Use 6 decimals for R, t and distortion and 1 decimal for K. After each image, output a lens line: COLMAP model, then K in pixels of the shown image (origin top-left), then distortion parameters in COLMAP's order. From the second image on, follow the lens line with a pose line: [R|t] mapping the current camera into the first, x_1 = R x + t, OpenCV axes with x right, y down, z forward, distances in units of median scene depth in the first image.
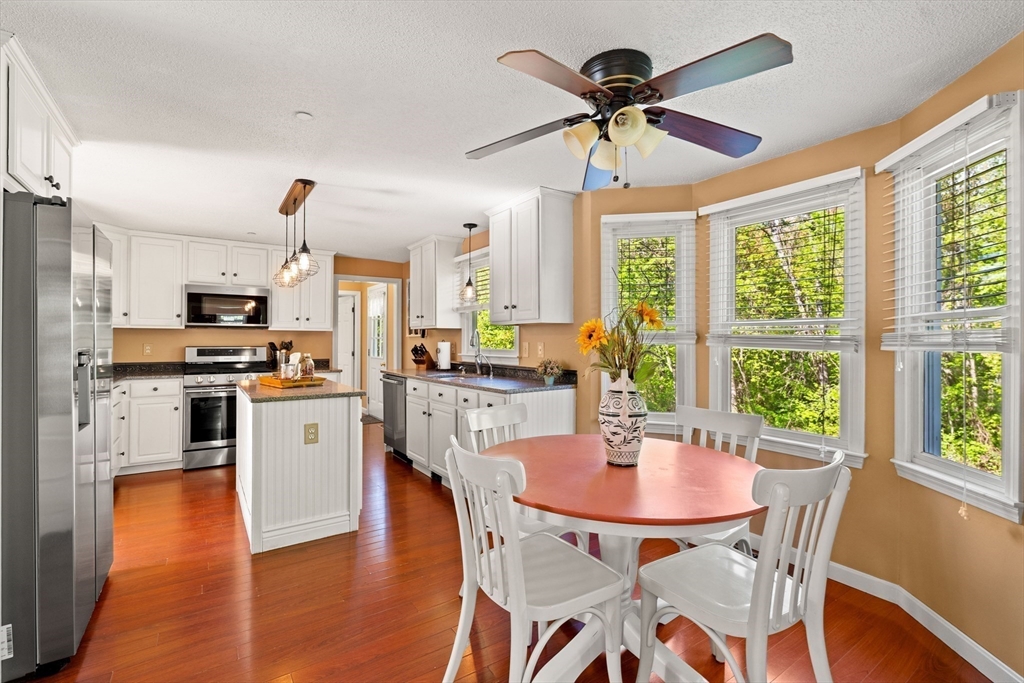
lens RADIAL K [[474.8, 0, 508.5], [0, 474.8, 340.0], [0, 0, 1]] dist [-0.003061, -0.000345]
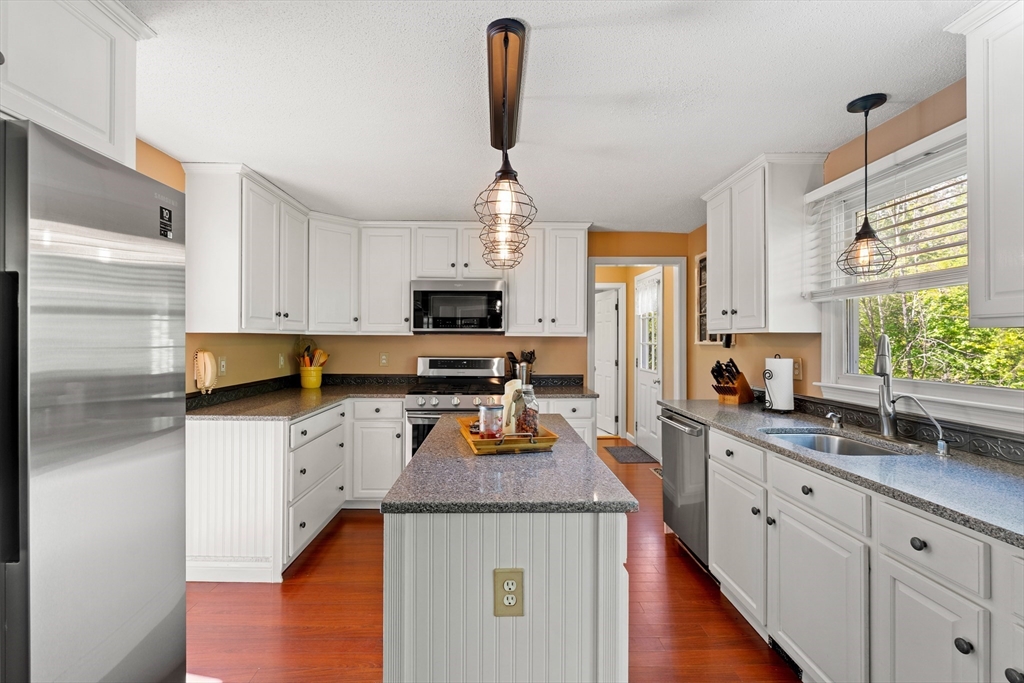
lens RADIAL K [[474.8, 0, 508.5], [0, 474.8, 340.0], [0, 0, 1]] dist [-0.003061, -0.000345]
pose [[0.854747, -0.000115, -0.519045, -0.119088], [0.000867, 0.999999, 0.001207, -0.017057], [0.519044, -0.001482, 0.854746, 0.387149]]
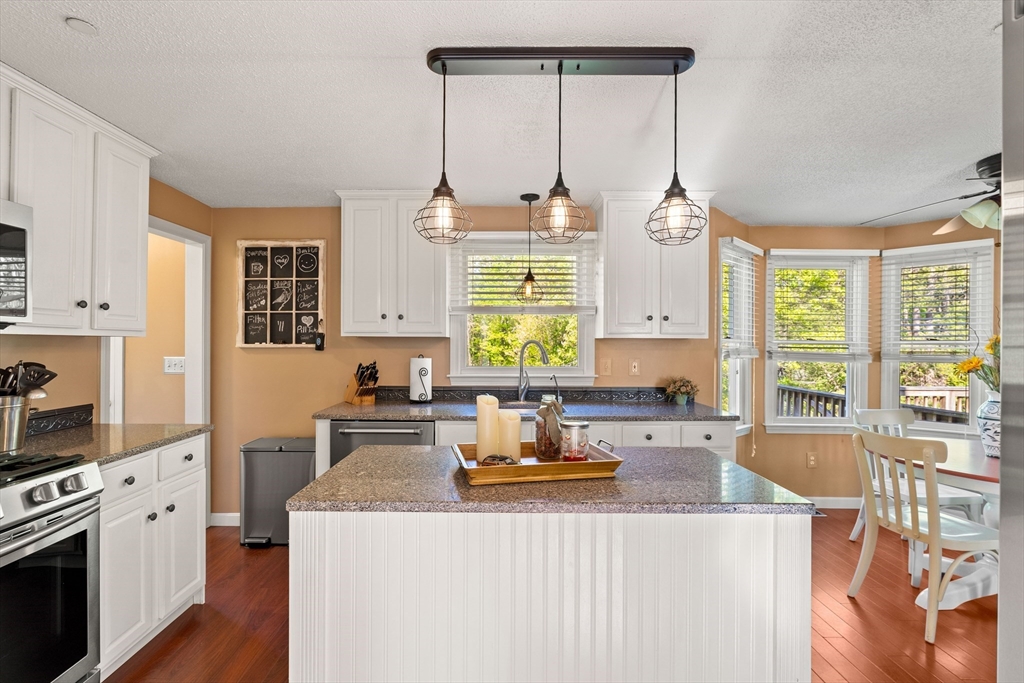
lens RADIAL K [[474.8, 0, 508.5], [0, 474.8, 340.0], [0, 0, 1]] dist [-0.003061, -0.000345]
pose [[0.554888, 0.003421, 0.831918, -0.602596], [-0.006742, 0.999977, 0.000385, -0.020549], [-0.831898, -0.005822, 0.554898, 0.547810]]
